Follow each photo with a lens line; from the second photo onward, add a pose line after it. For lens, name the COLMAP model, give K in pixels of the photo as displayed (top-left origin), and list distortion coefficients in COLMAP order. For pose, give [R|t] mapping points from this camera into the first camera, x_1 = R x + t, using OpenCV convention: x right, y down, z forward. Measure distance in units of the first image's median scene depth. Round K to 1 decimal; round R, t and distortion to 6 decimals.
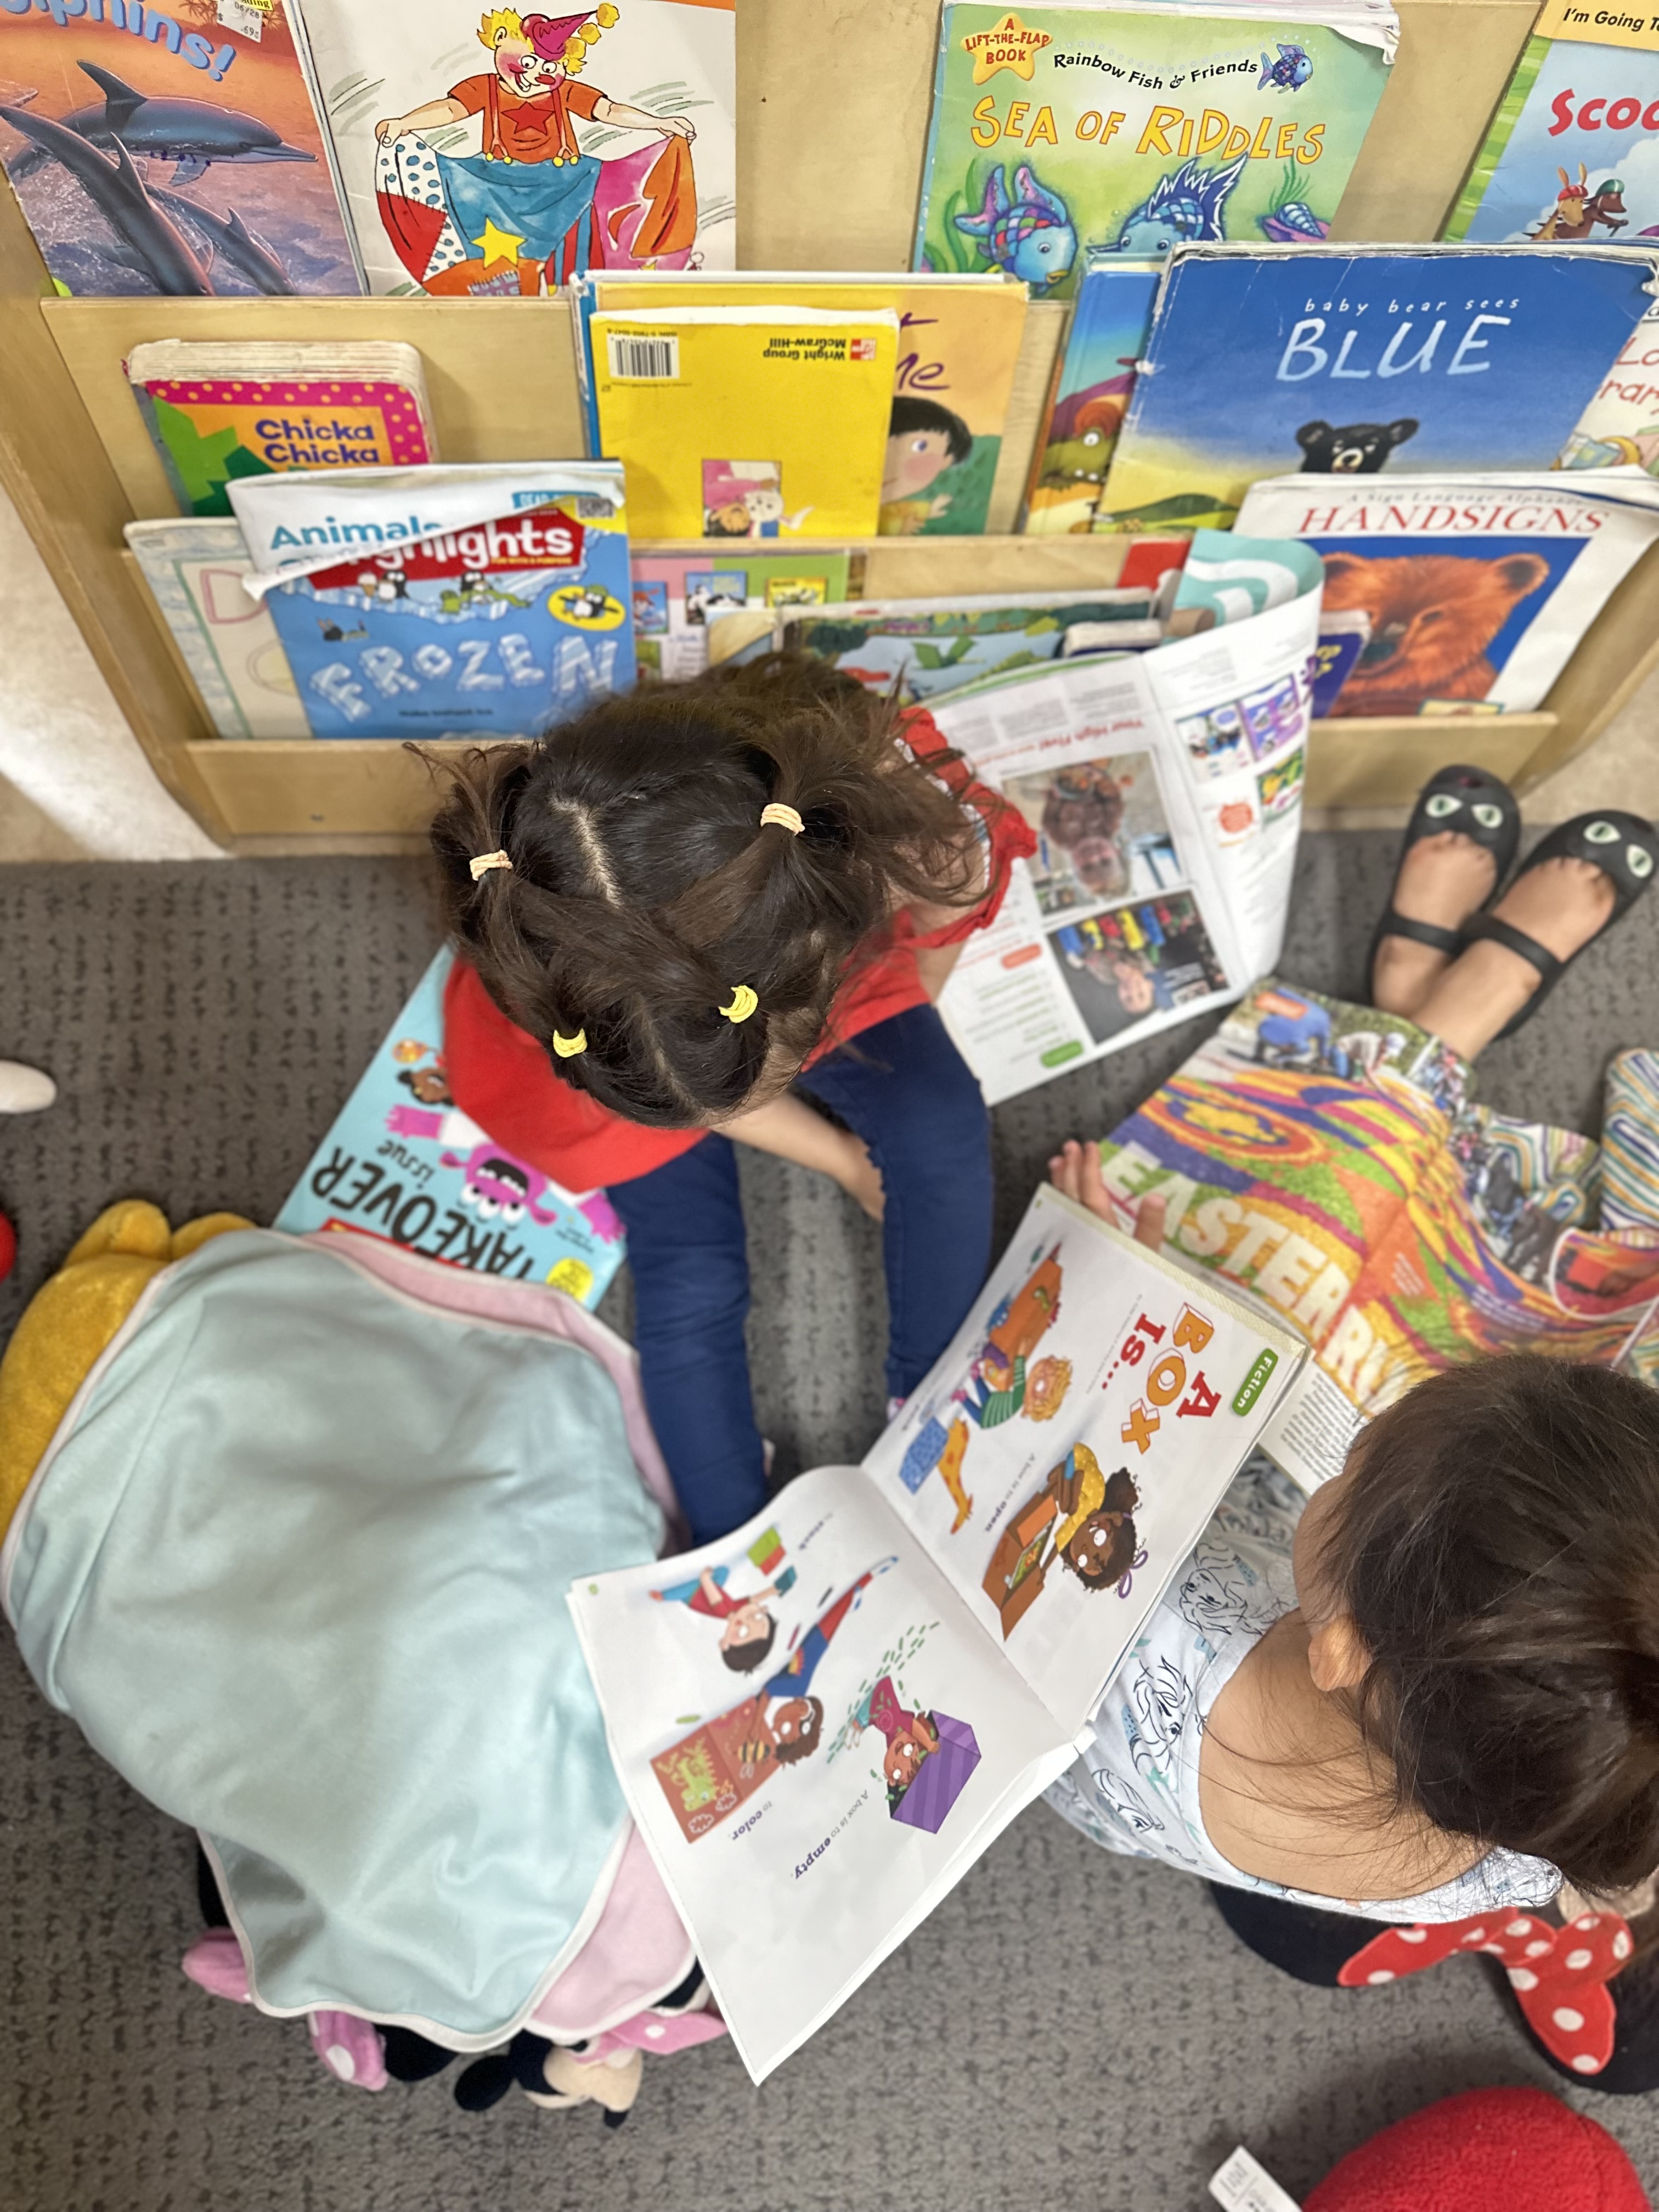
lens RADIAL K [[1584.9, 0, 831.0], [0, 1584.9, 1091.2], [0, 0, 1]] dist [0.057918, -0.073283]
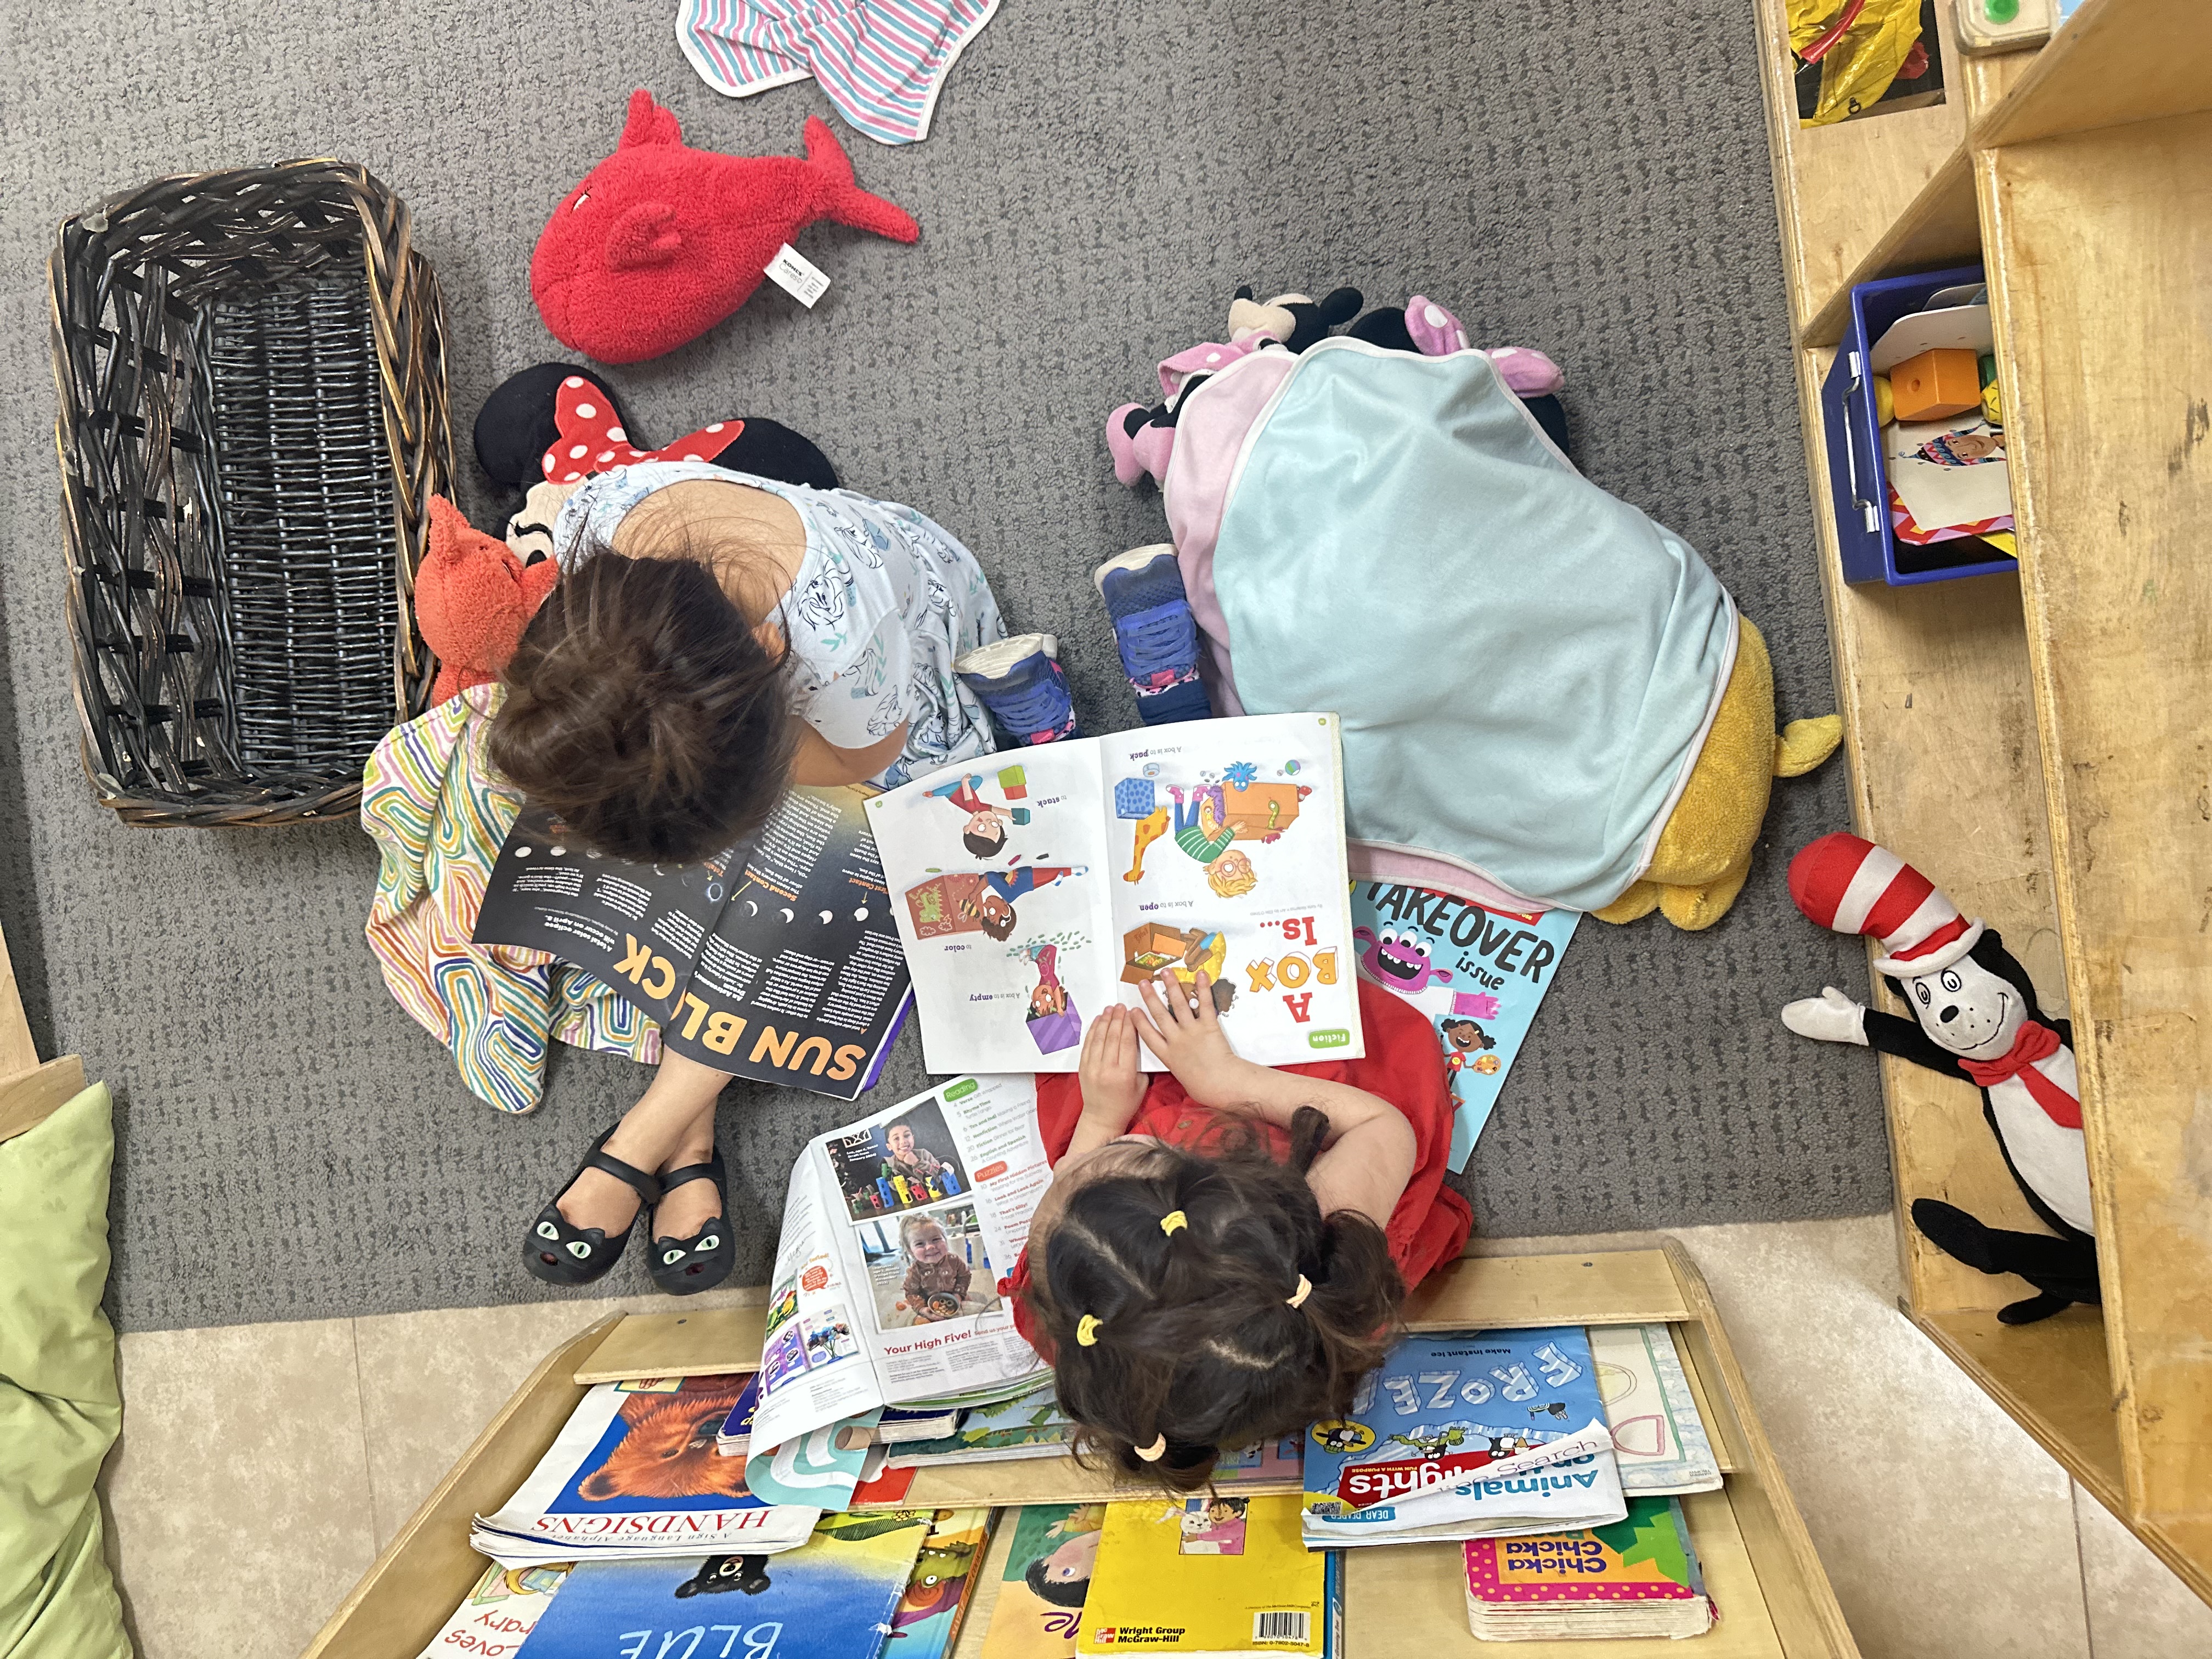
lens RADIAL K [[1584.9, 0, 1106.0], [0, 1584.9, 829.5], [0, 0, 1]] dist [0.057918, -0.073283]
pose [[-0.993087, 0.059089, 0.101425, -0.129822], [-0.039828, -0.982422, 0.182376, -0.068757], [0.110418, 0.177075, 0.977984, -0.293508]]
